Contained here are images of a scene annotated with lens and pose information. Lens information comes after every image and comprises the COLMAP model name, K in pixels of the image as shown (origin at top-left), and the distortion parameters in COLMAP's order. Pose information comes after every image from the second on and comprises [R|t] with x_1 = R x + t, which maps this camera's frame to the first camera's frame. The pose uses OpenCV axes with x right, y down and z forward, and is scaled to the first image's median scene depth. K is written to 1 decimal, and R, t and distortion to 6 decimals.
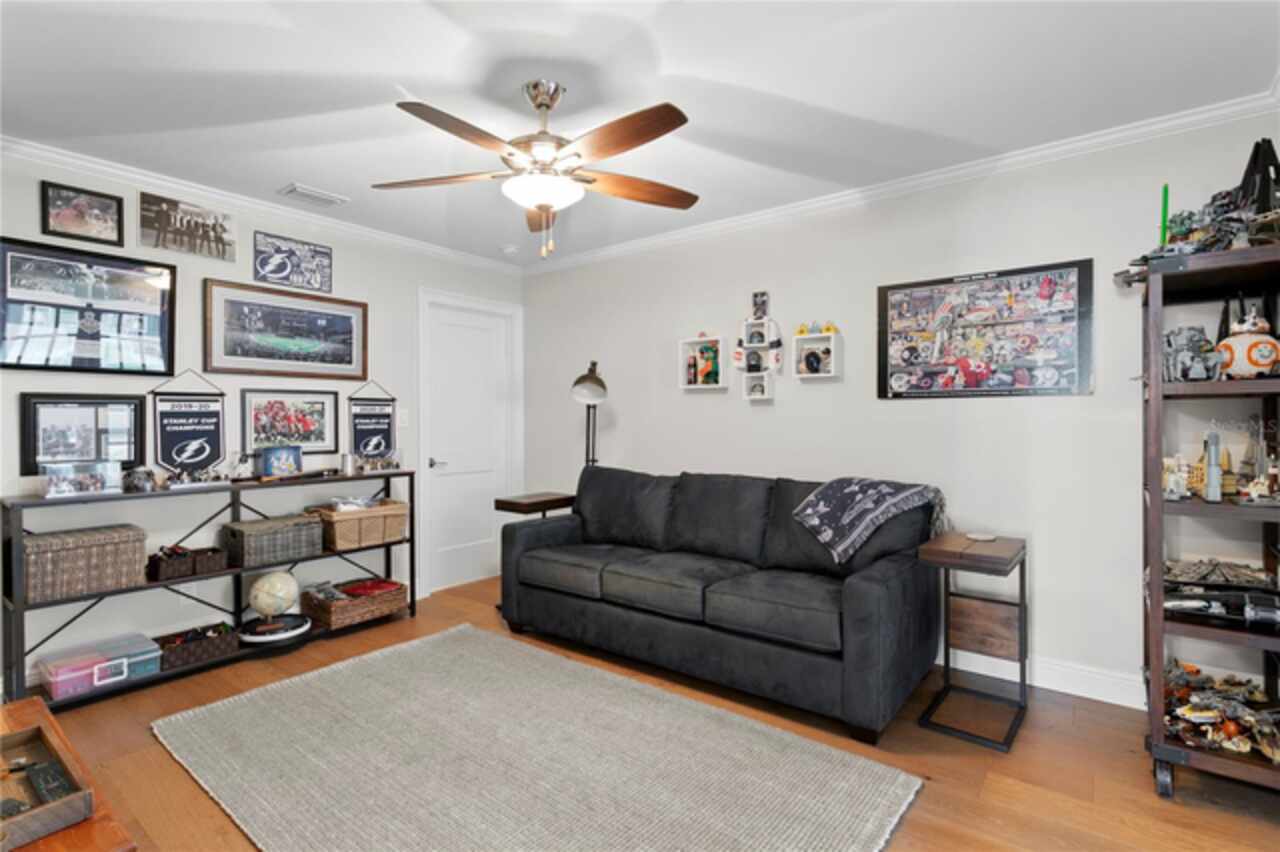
lens RADIAL K [[605.6, 0, 625.9], [0, 605.6, 428.4], [0, 0, 1]] dist [0.011796, 0.001452]
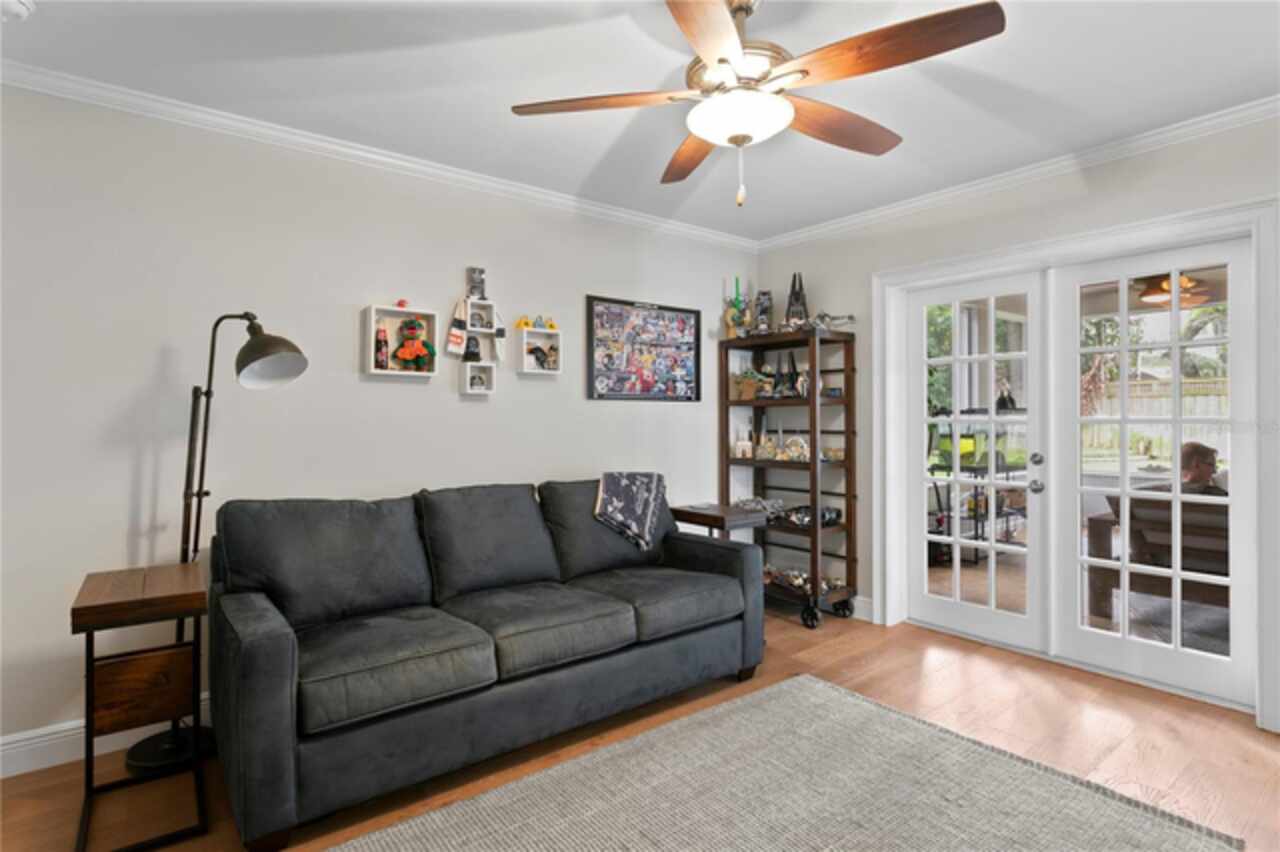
lens RADIAL K [[646.7, 0, 631.2], [0, 646.7, 415.5], [0, 0, 1]] dist [0.003307, 0.001023]
pose [[0.254222, 0.007528, 0.967117, -0.351800], [0.017503, 0.999770, -0.012383, -0.002022], [-0.966987, 0.020075, 0.254032, 0.332805]]
